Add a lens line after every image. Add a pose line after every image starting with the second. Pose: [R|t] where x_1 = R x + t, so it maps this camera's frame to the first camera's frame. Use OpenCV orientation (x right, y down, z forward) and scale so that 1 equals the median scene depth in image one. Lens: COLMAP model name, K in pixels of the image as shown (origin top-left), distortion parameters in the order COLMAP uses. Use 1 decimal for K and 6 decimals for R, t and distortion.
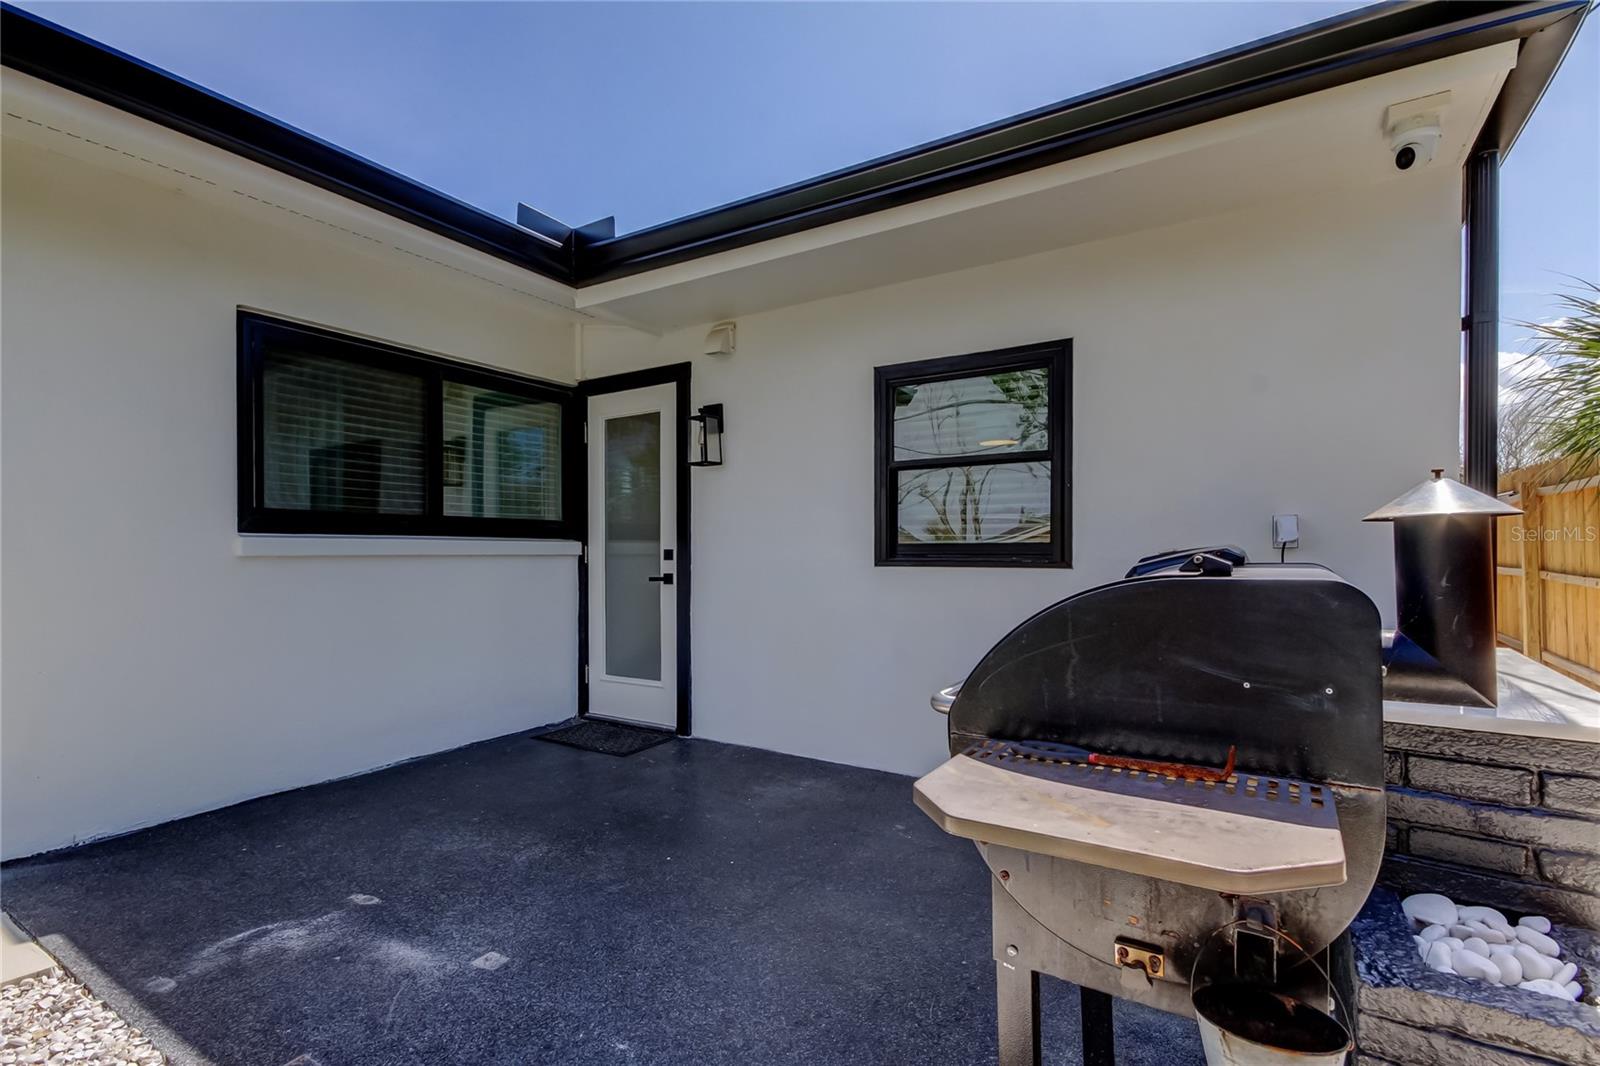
lens RADIAL K [[735.3, 0, 829.2], [0, 735.3, 551.7], [0, 0, 1]] dist [0.001298, 0.000306]
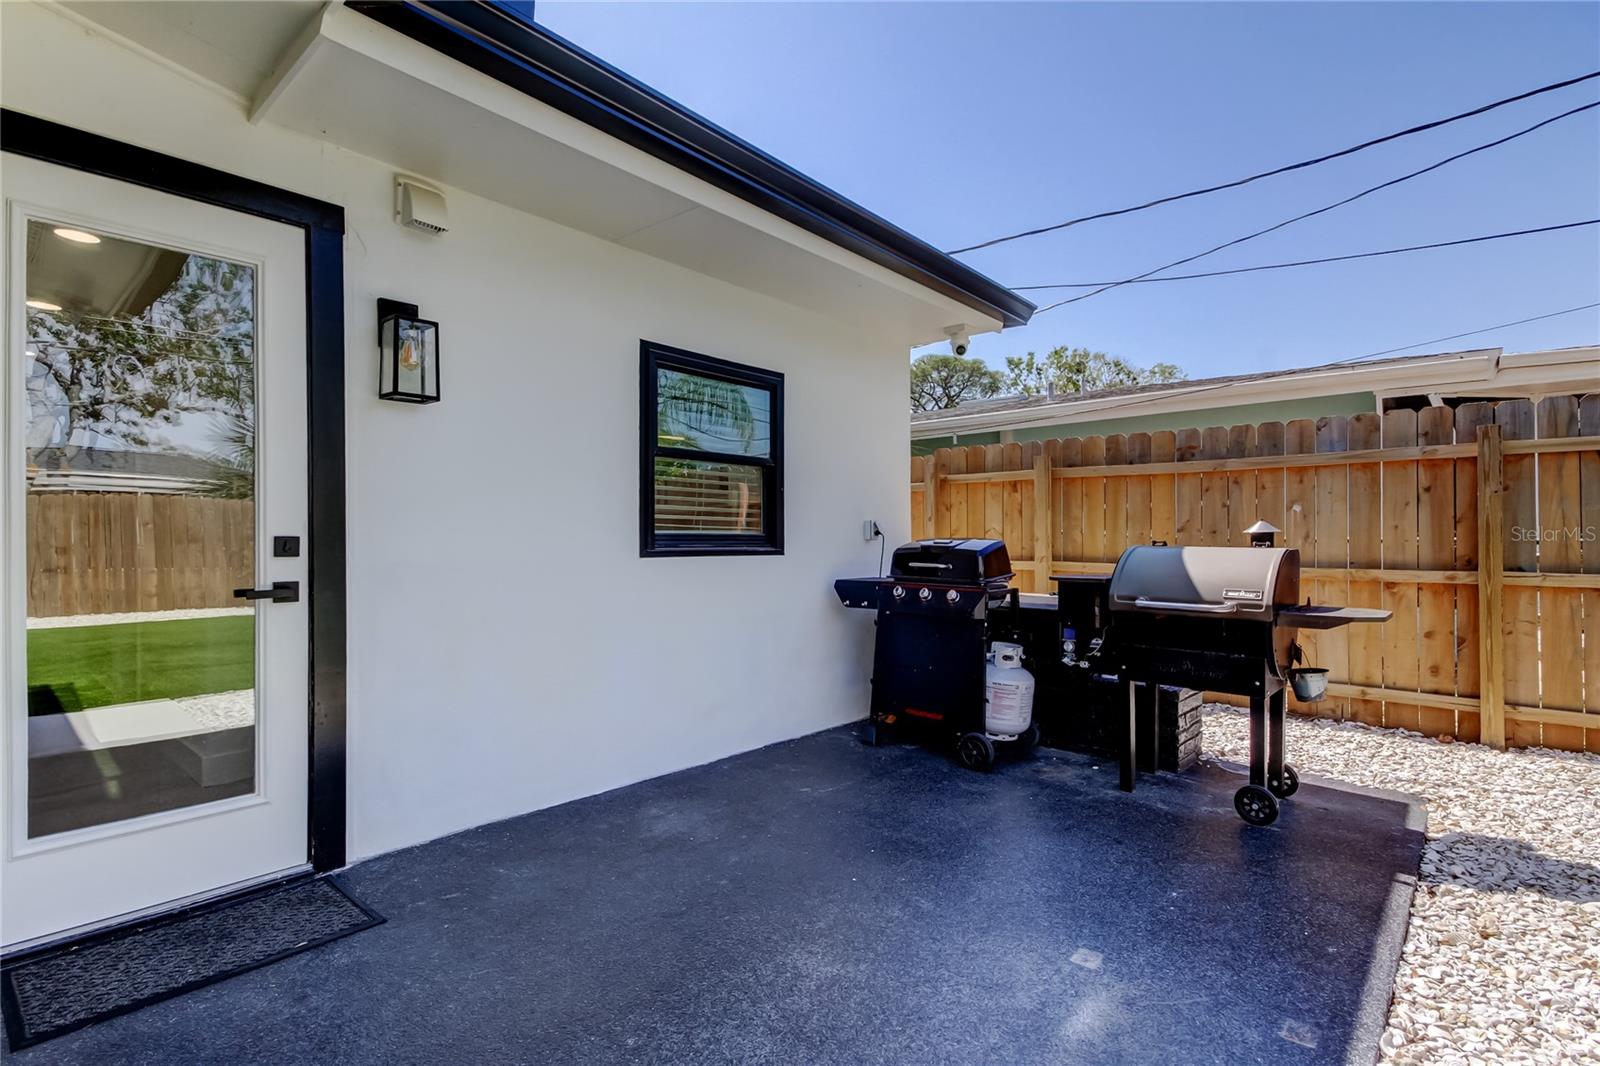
lens RADIAL K [[756.0, 0, 794.7], [0, 756.0, 541.4], [0, 0, 1]] dist [0.023151, -0.000123]
pose [[0.191661, 0.000893, 0.981461, -0.744315], [-0.002617, 0.999996, -0.000399, -0.000394], [-0.981458, -0.002492, 0.191663, 0.575020]]
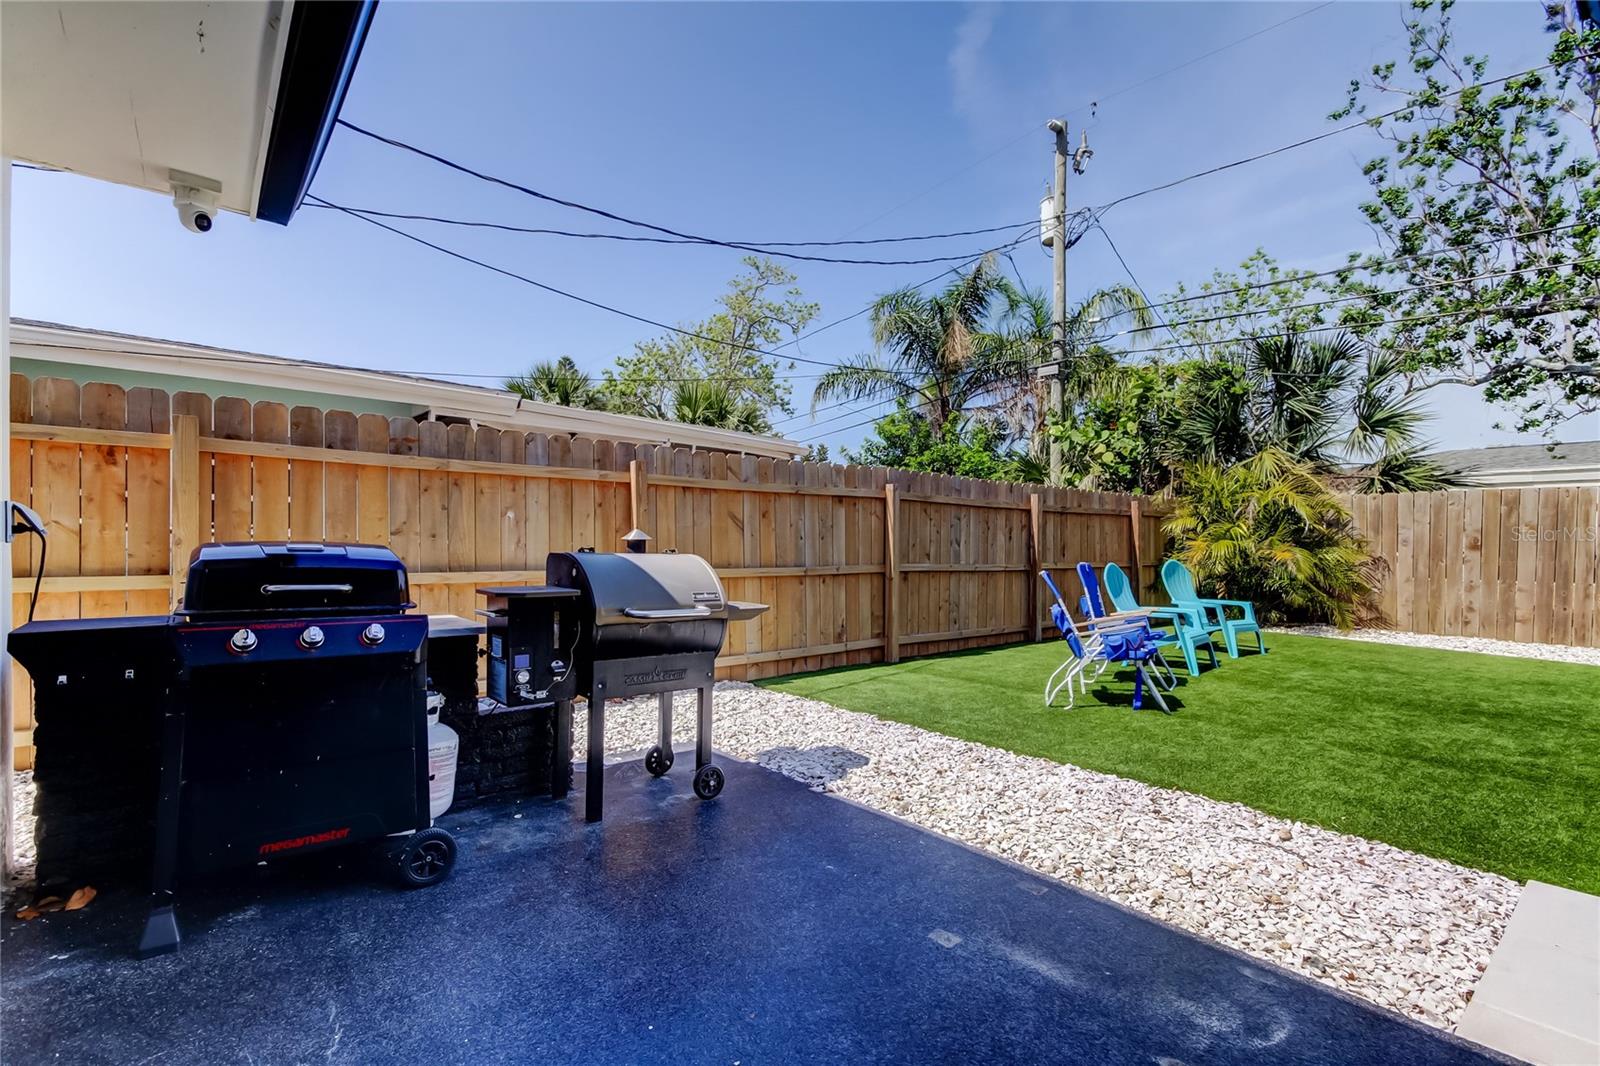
lens RADIAL K [[739.9, 0, 800.1], [0, 739.9, 559.5], [0, 0, 1]] dist [0.008182, 0.000158]
pose [[-0.943517, -0.009257, 0.331195, -0.295981], [-0.004415, 0.999872, 0.015367, -0.002152], [-0.331295, 0.013036, -0.943437, 0.999911]]
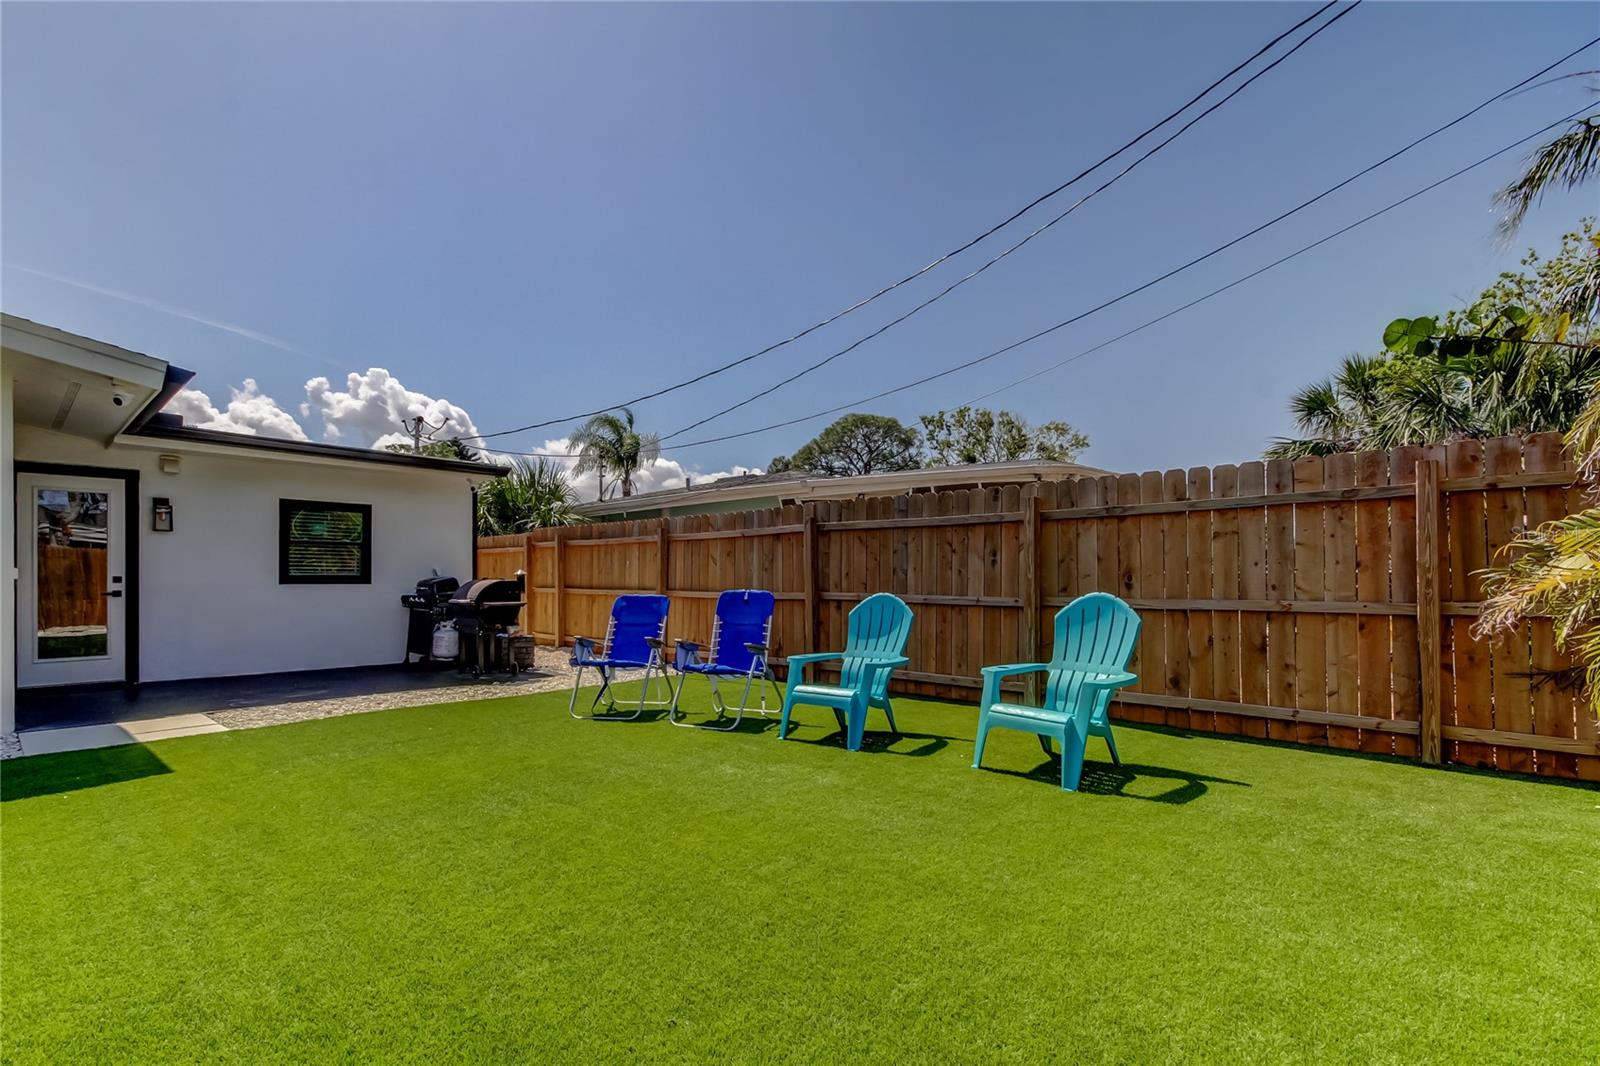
lens RADIAL K [[748.9, 0, 820.0], [0, 748.9, 578.6], [0, 0, 1]] dist [0.000342, -0.000238]
pose [[0.166096, 0.002885, 0.986105, -1.792652], [0.000304, 0.999996, -0.002977, 0.007809], [-0.986110, 0.000794, 0.166094, -0.967493]]
